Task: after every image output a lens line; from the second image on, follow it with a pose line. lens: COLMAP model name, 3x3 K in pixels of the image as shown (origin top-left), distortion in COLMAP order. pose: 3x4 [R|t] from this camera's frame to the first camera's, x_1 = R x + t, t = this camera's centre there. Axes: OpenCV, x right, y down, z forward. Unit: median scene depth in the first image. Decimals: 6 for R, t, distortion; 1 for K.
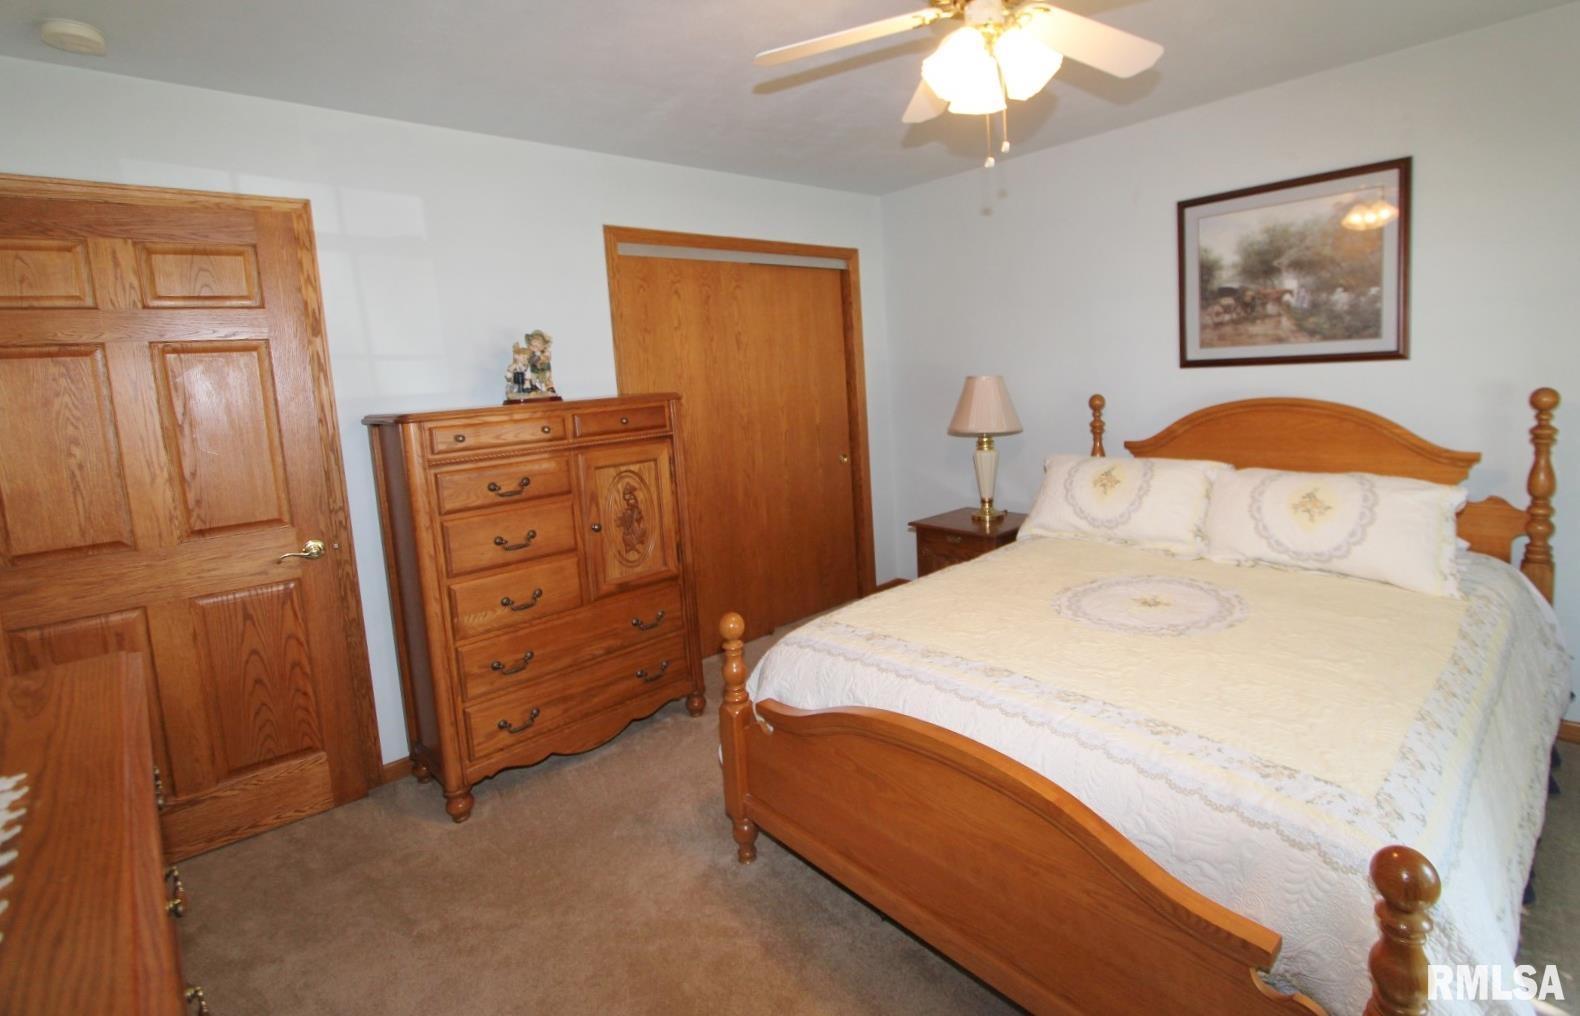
lens RADIAL K [[777.4, 0, 804.4], [0, 777.4, 496.4], [0, 0, 1]] dist [-0.004698, 0.000581]
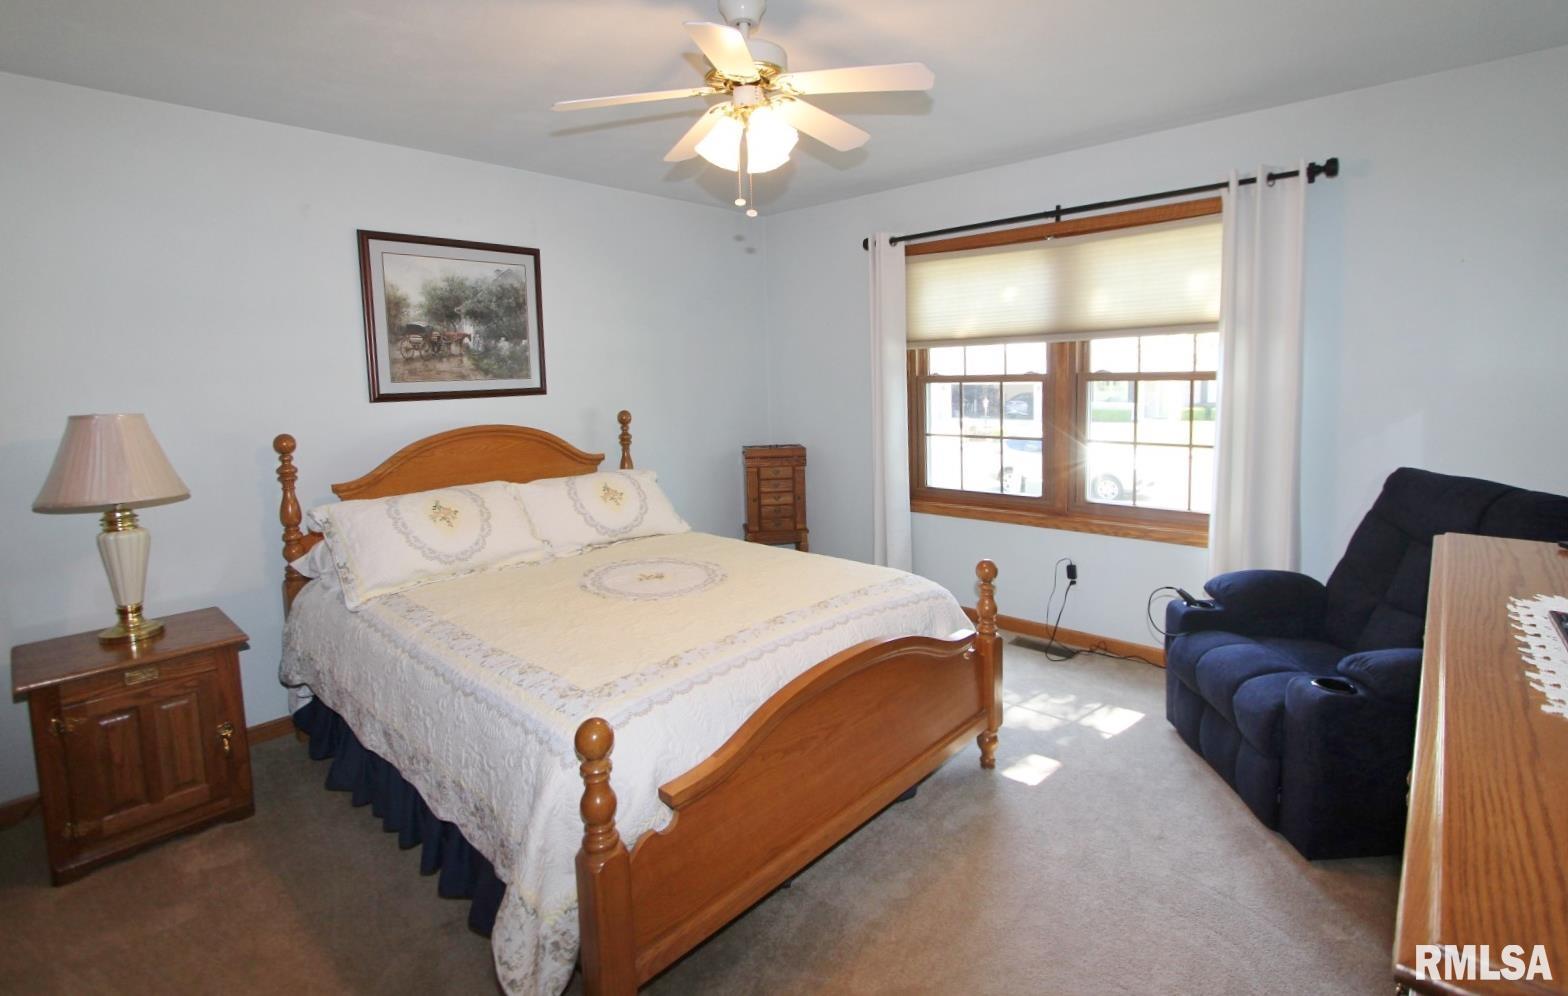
lens RADIAL K [[771.5, 0, 797.7], [0, 771.5, 503.4], [0, 0, 1]] dist [-0.004698, 0.000581]
pose [[-0.140493, -0.108995, 0.984064, -0.572423], [0.193072, 0.971825, 0.135204, -0.073325], [-0.971074, 0.208991, -0.115491, 0.651508]]
